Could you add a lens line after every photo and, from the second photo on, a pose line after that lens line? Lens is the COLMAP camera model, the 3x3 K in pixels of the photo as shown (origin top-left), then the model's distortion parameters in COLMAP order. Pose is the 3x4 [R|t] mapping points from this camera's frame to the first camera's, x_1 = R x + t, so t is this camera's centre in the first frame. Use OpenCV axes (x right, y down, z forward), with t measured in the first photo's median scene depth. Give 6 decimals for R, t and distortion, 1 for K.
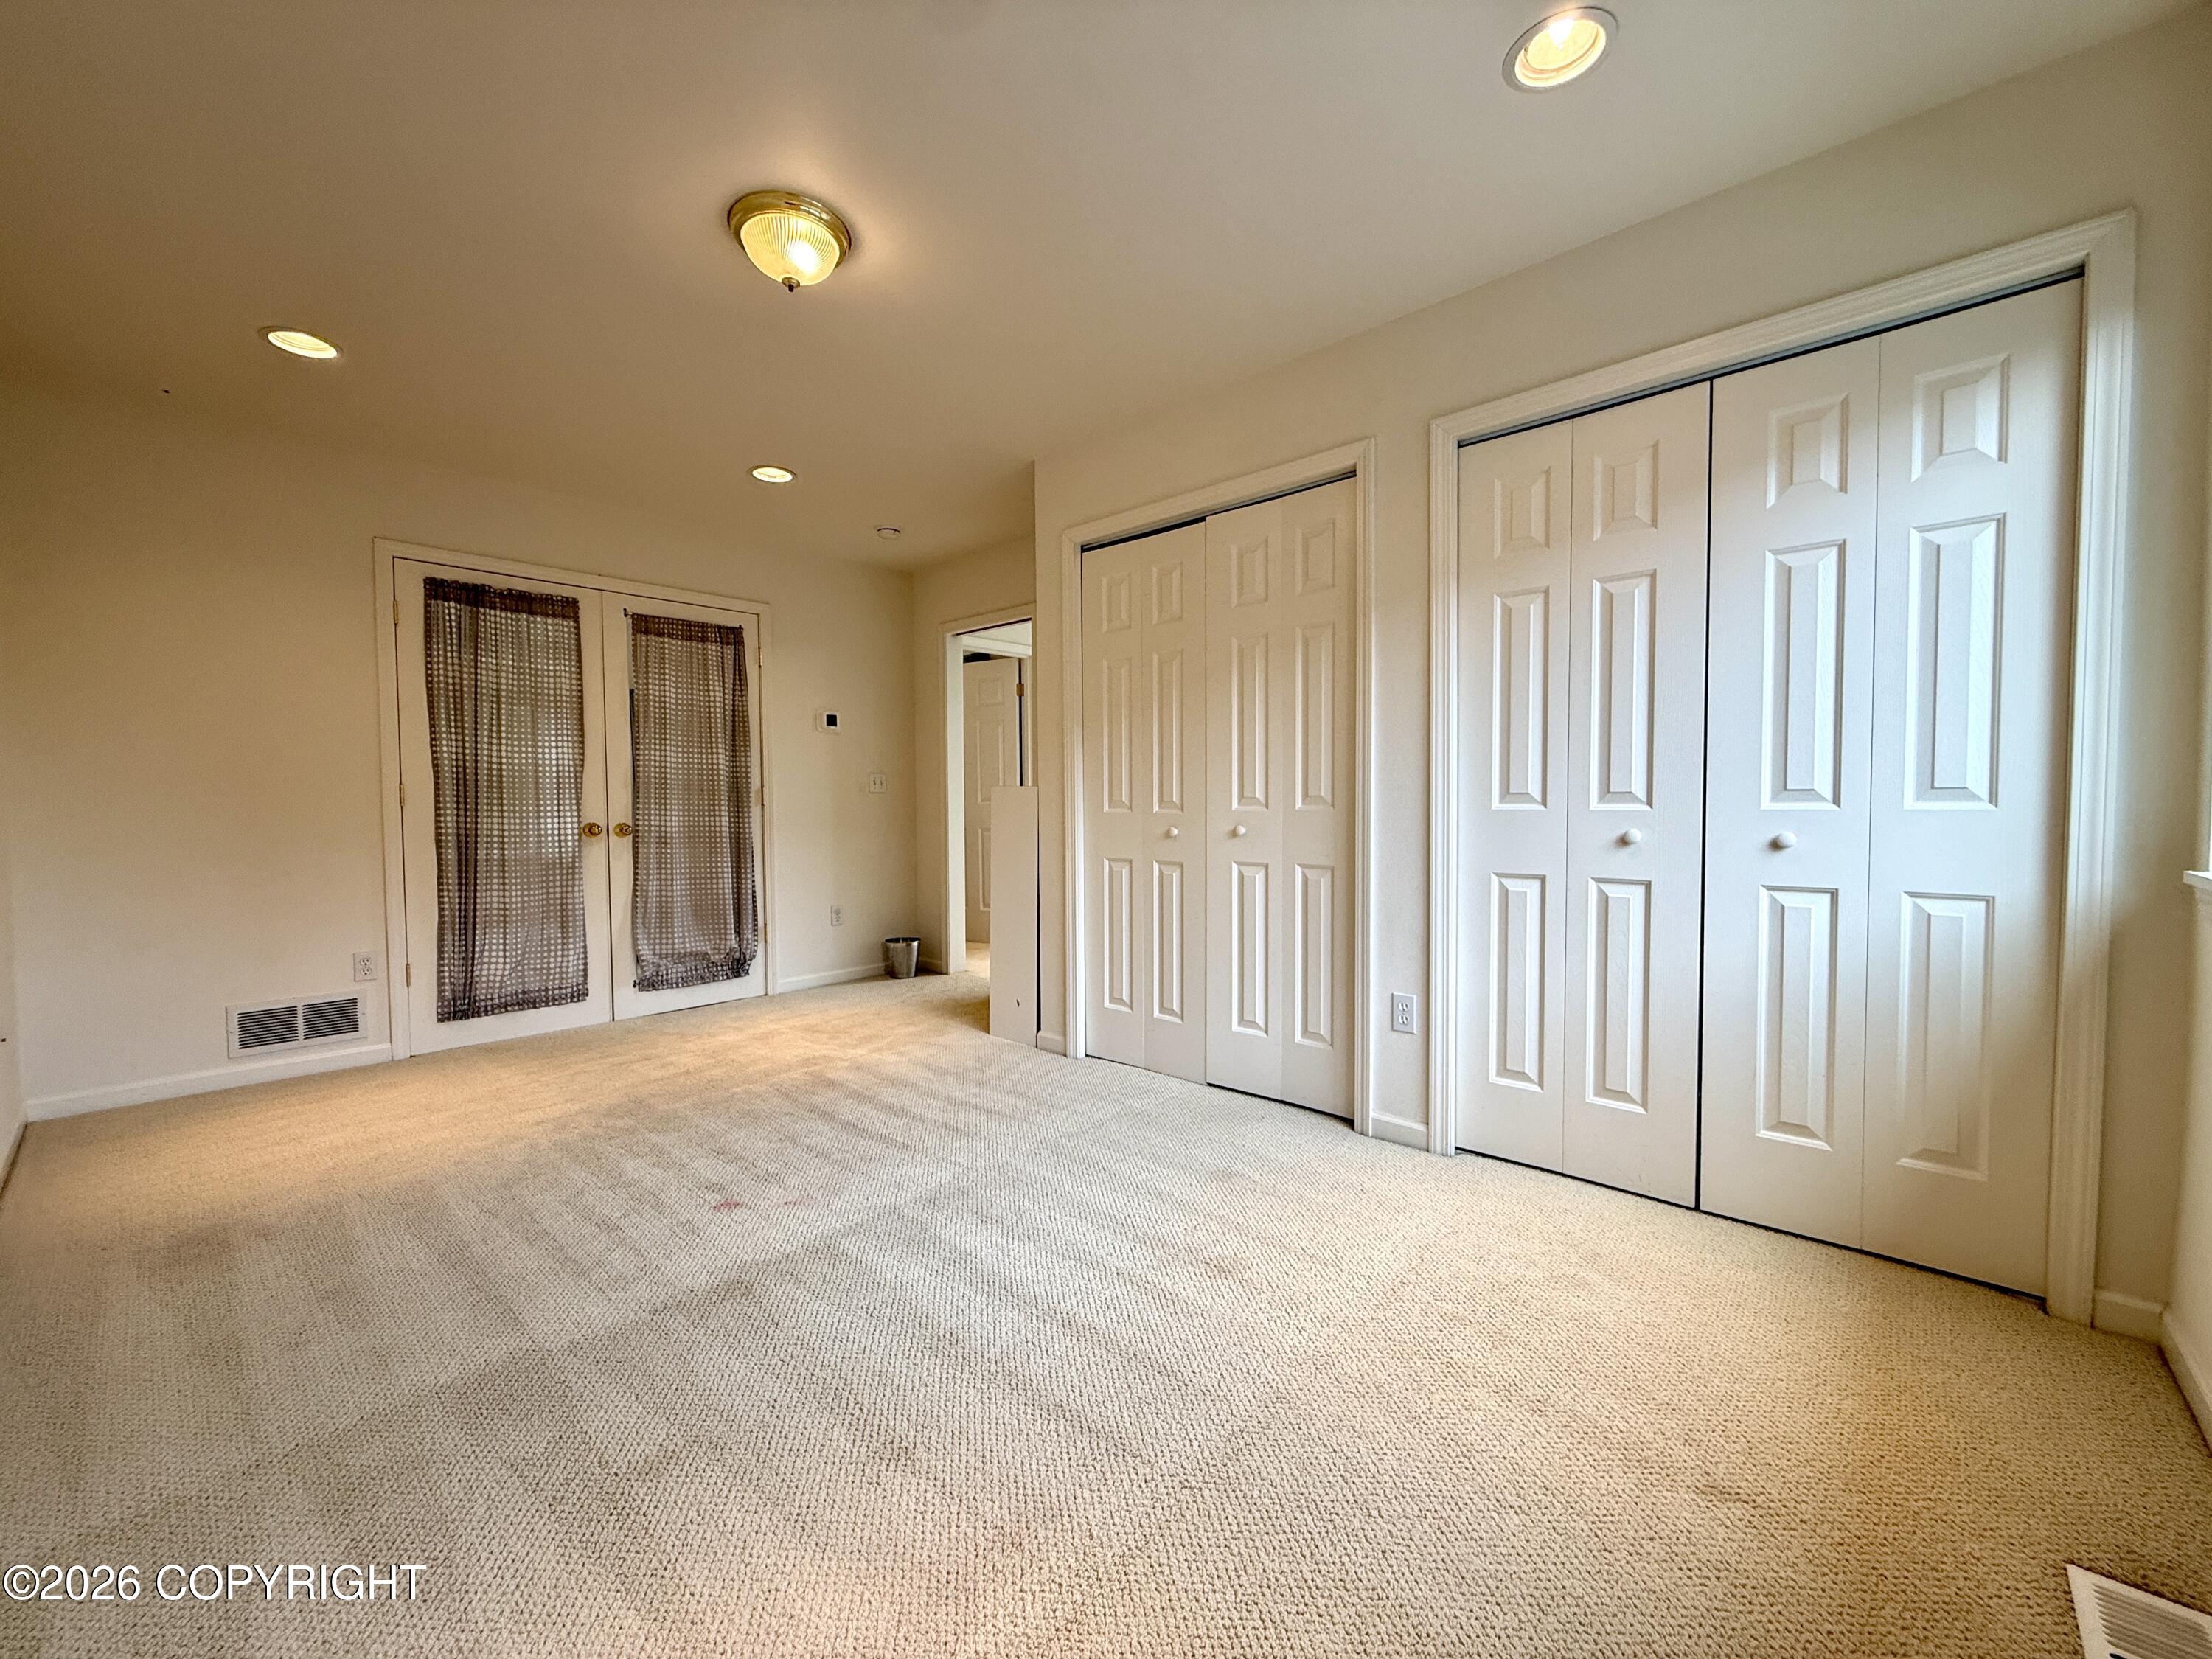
lens RADIAL K [[877.3, 0, 1096.9], [0, 877.3, 834.1], [0, 0, 1]] dist [-0.000393, -0.000150]
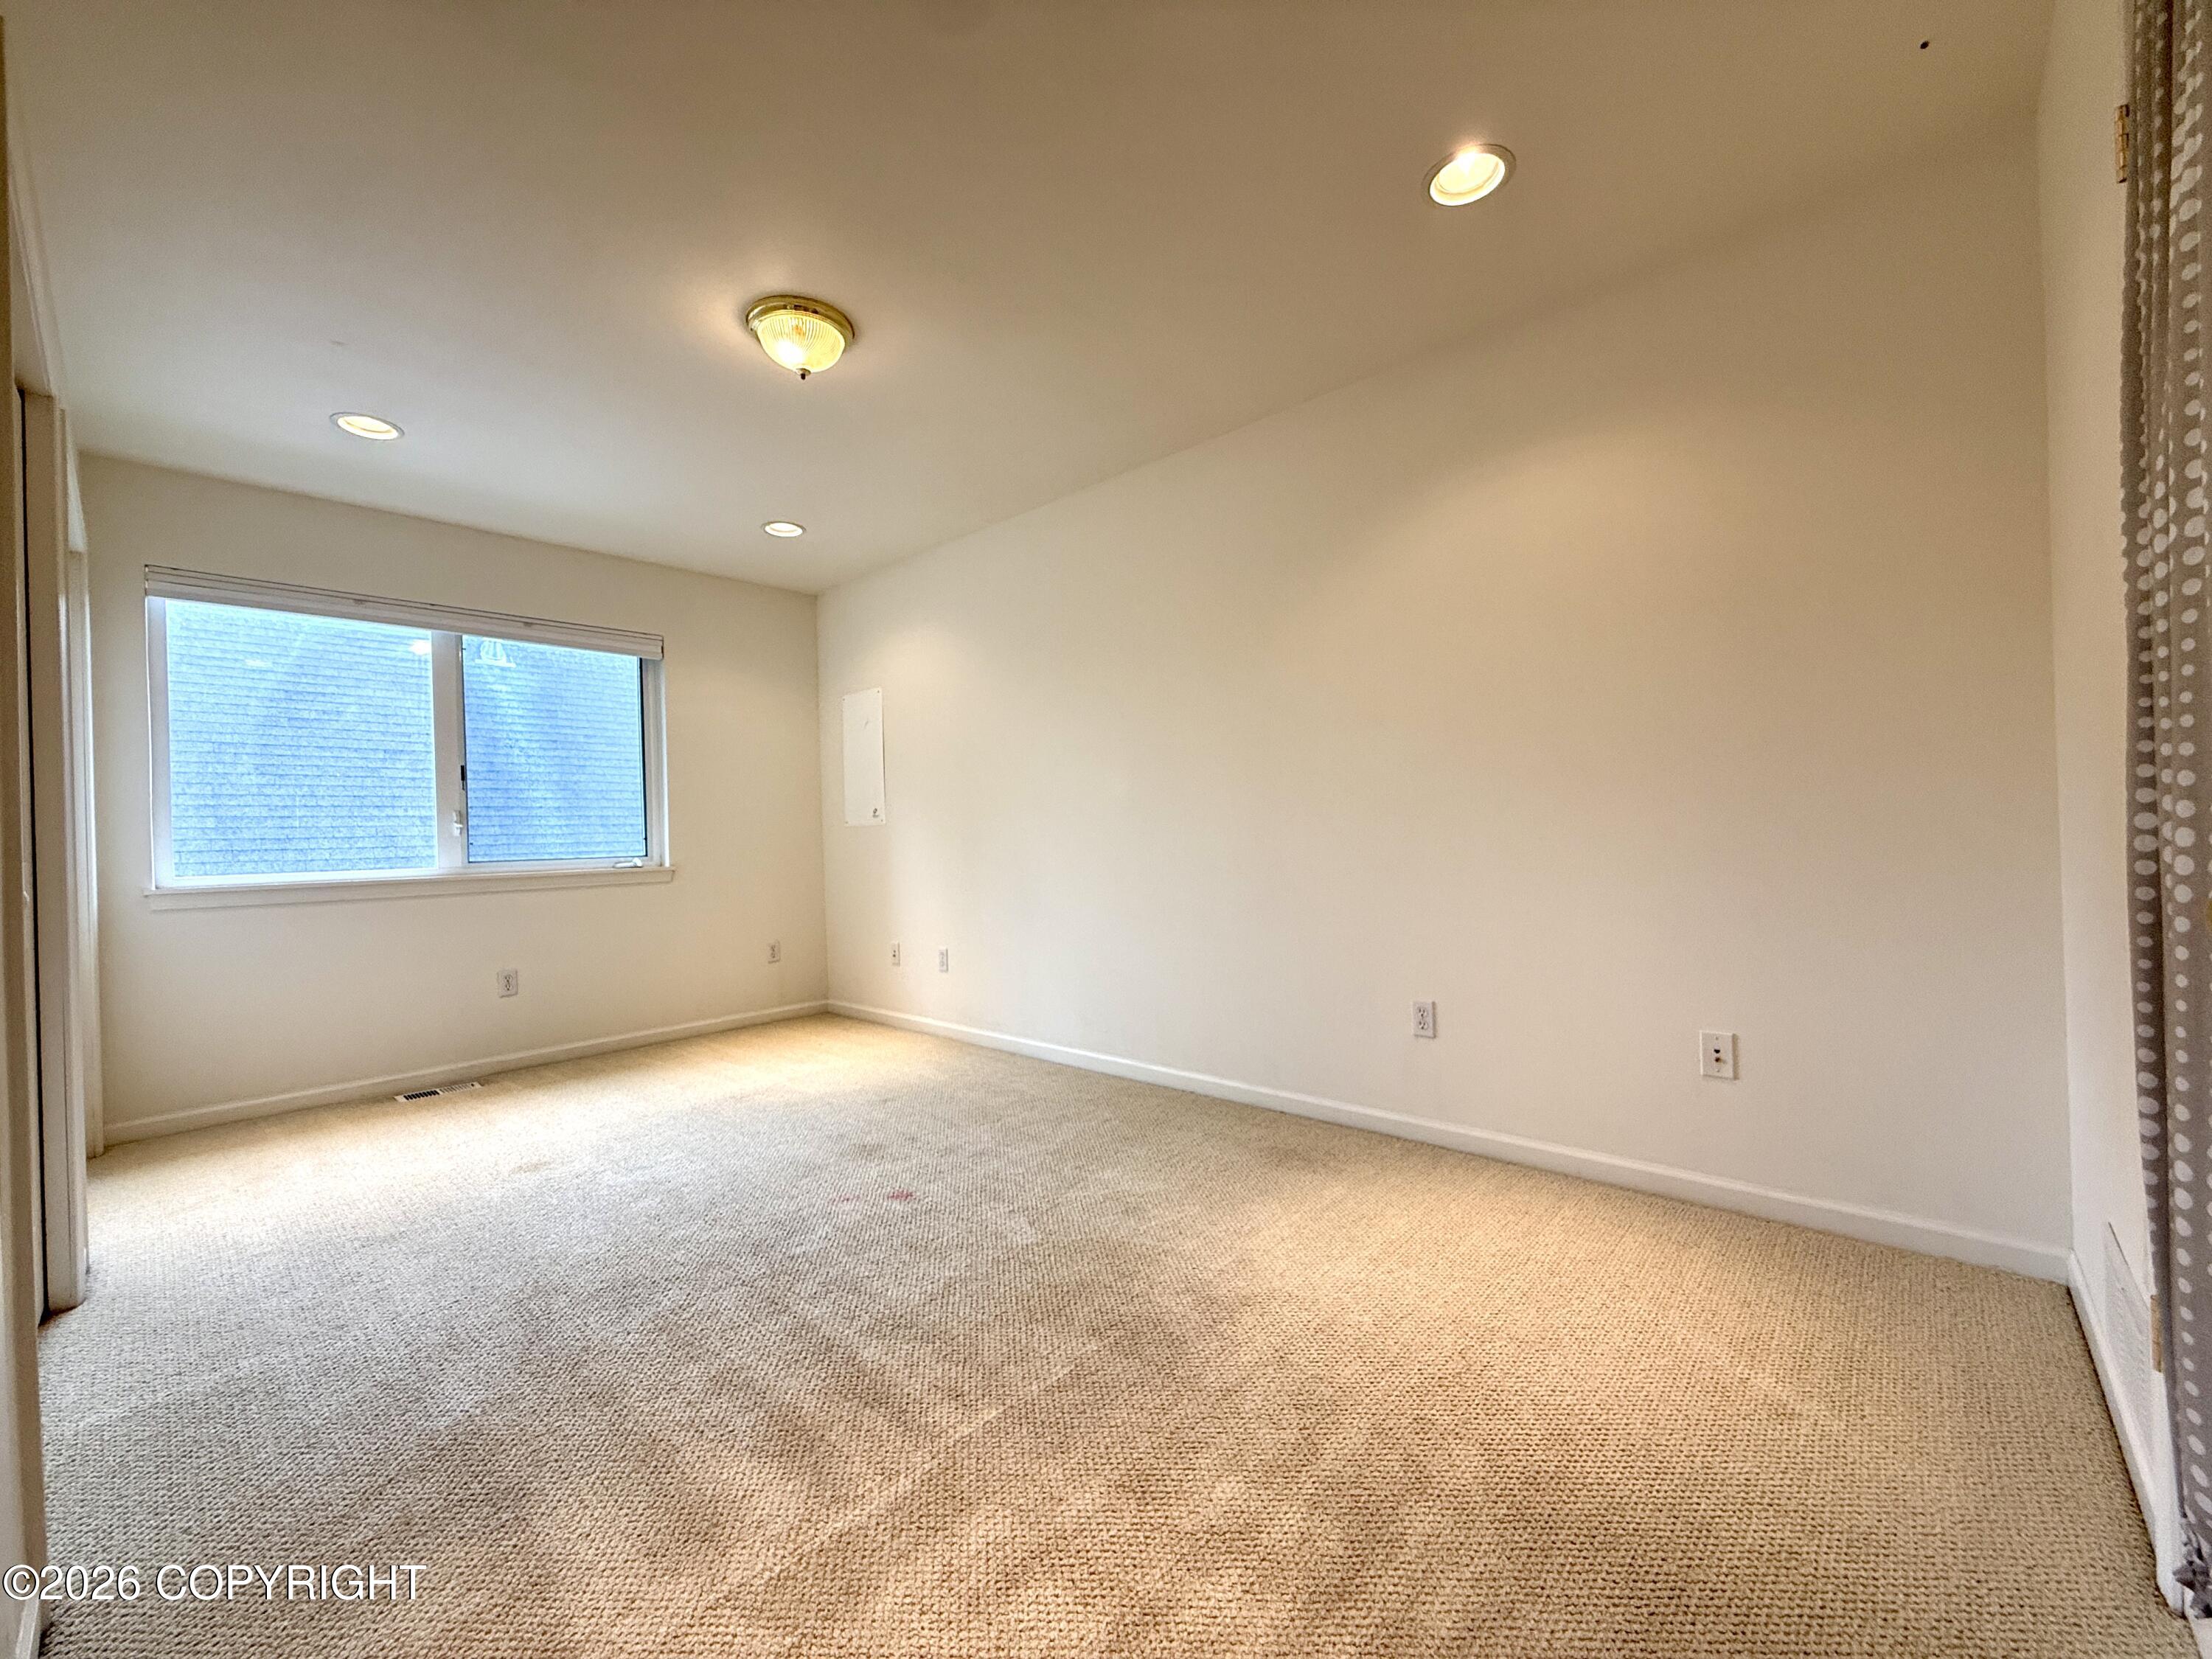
lens RADIAL K [[883.5, 0, 1095.2], [0, 883.5, 834.0], [0, 0, 1]] dist [-0.000632, -0.000098]
pose [[-0.998874, 0.047232, -0.004369, -0.474957], [0.047005, 0.997991, 0.042471, -0.032980], [0.006367, 0.042218, -0.999088, 1.443878]]
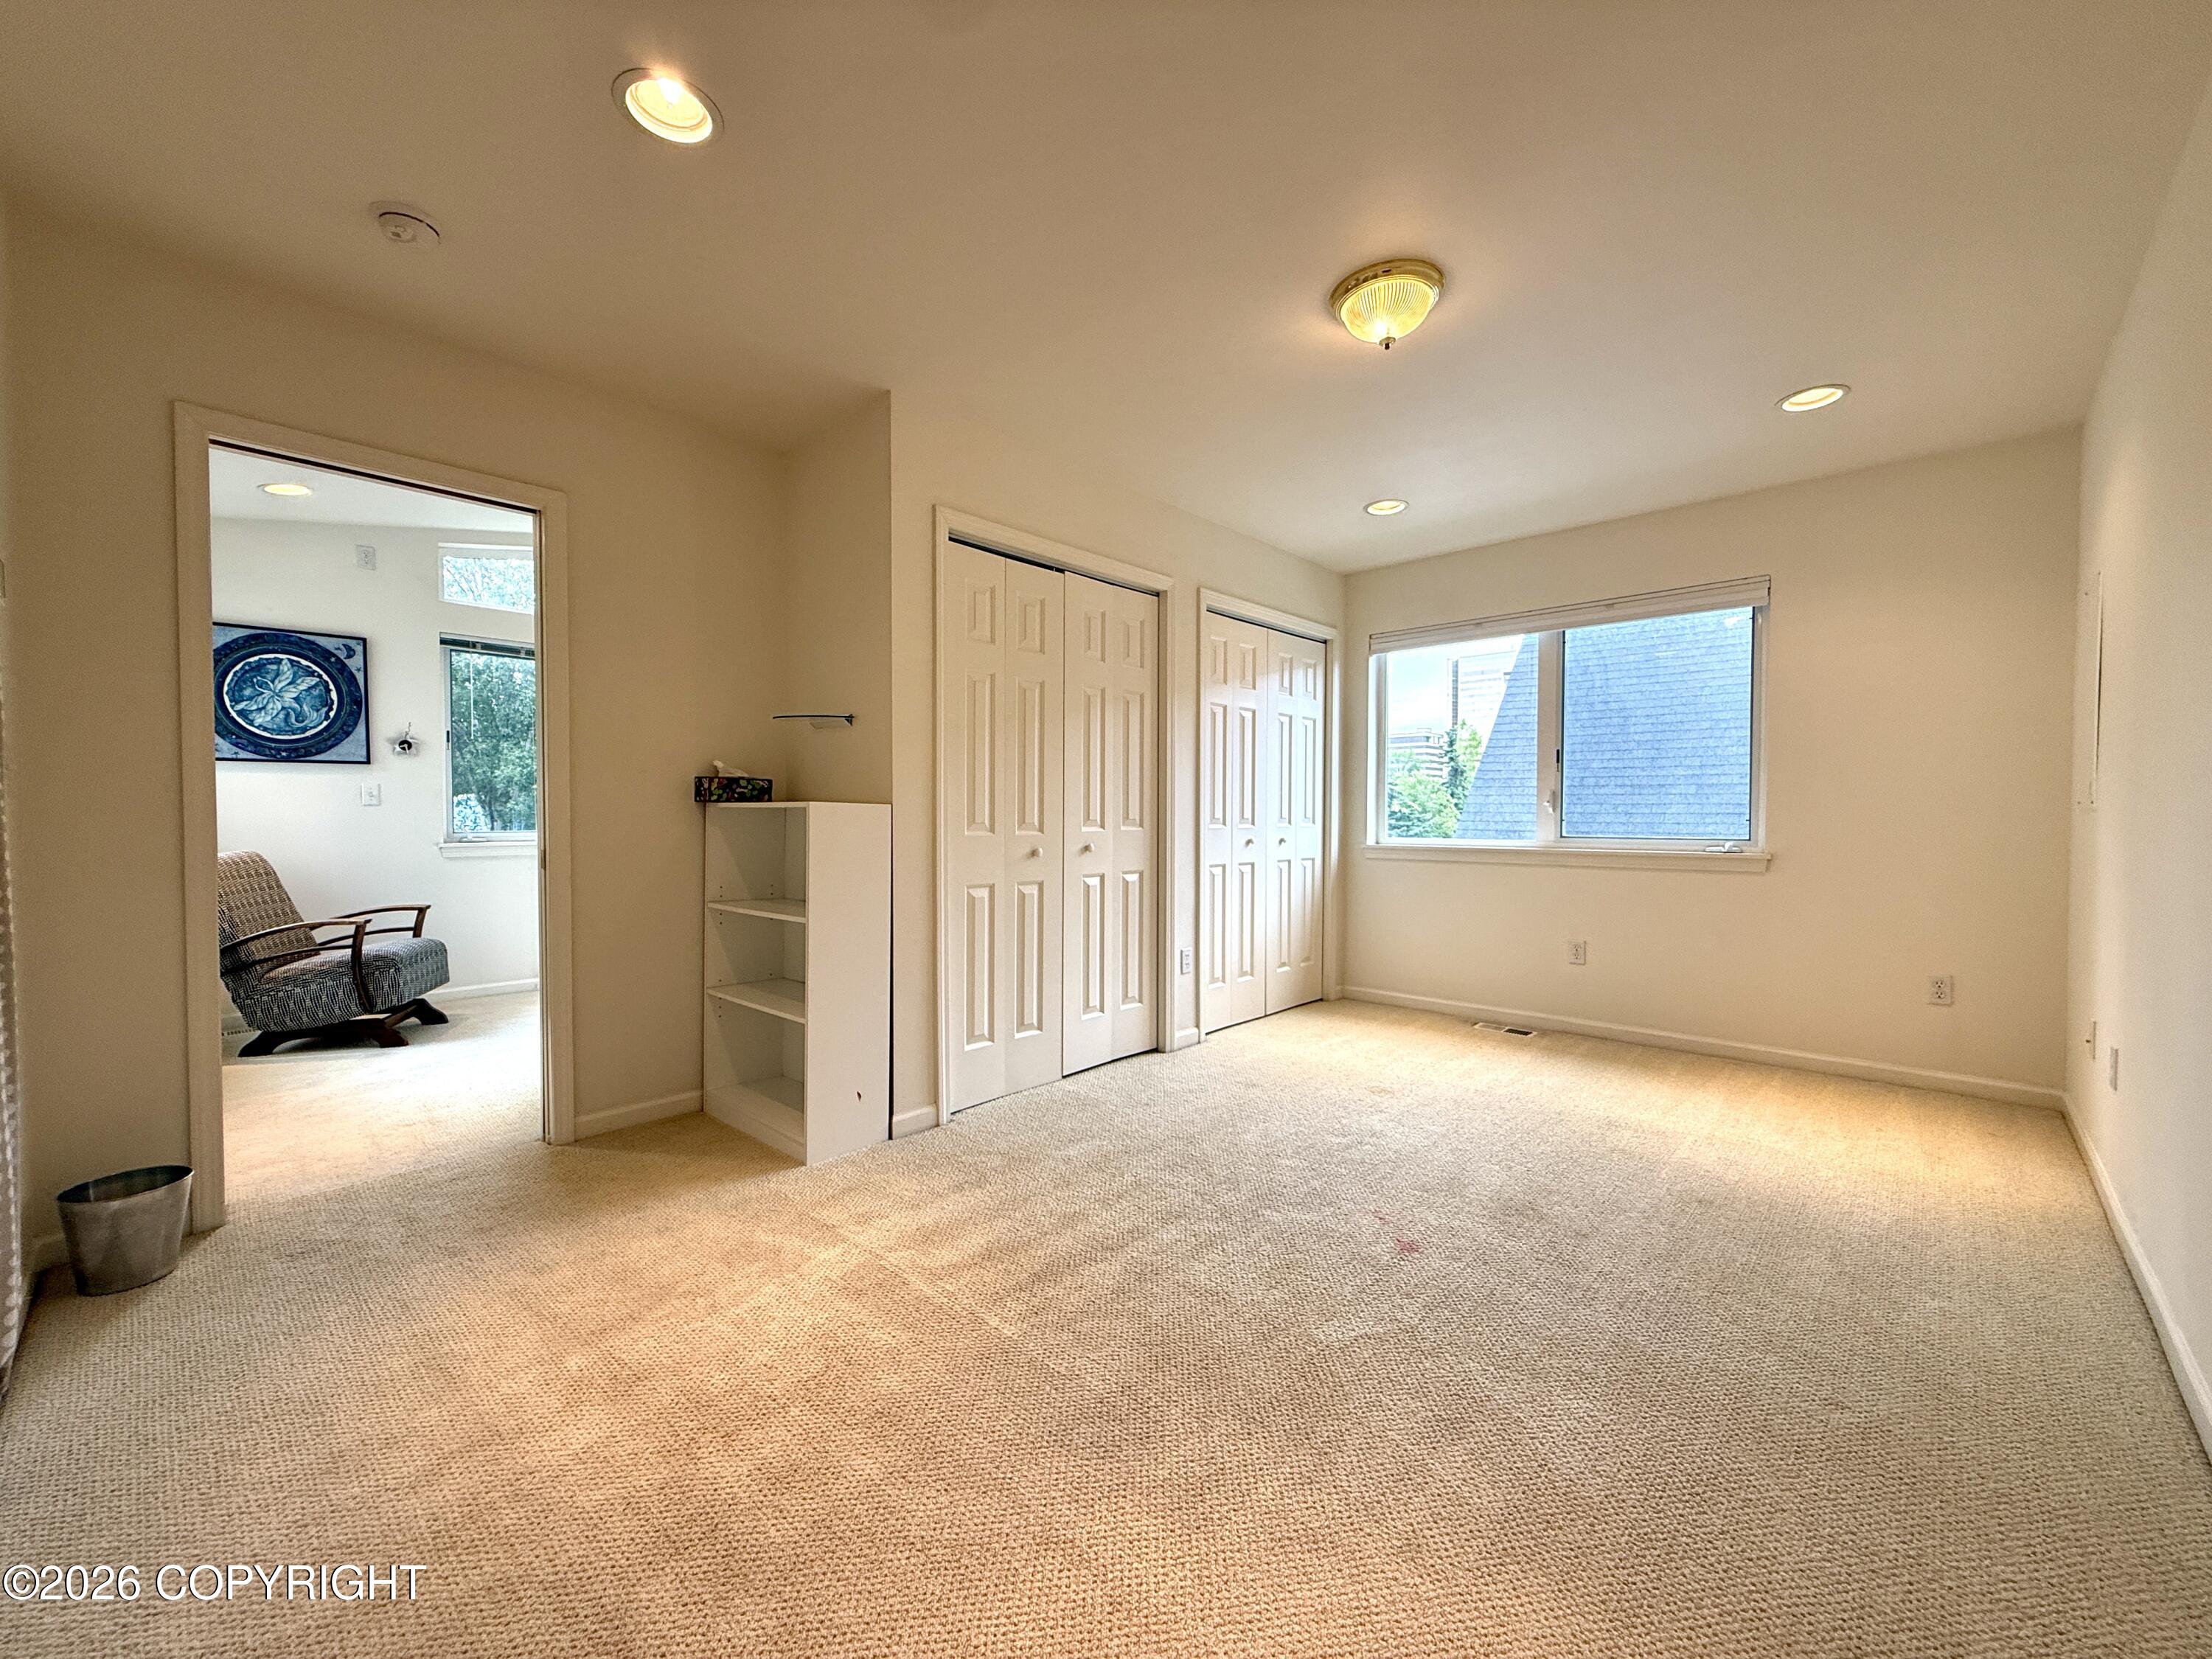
lens RADIAL K [[877.3, 0, 1096.9], [0, 877.3, 834.1], [0, 0, 1]] dist [-0.000393, -0.000150]
pose [[0.012704, -0.003732, 0.999912, -0.957418], [0.043444, 0.999051, 0.003177, -0.022512], [-0.998975, 0.043400, 0.012854, 0.915526]]
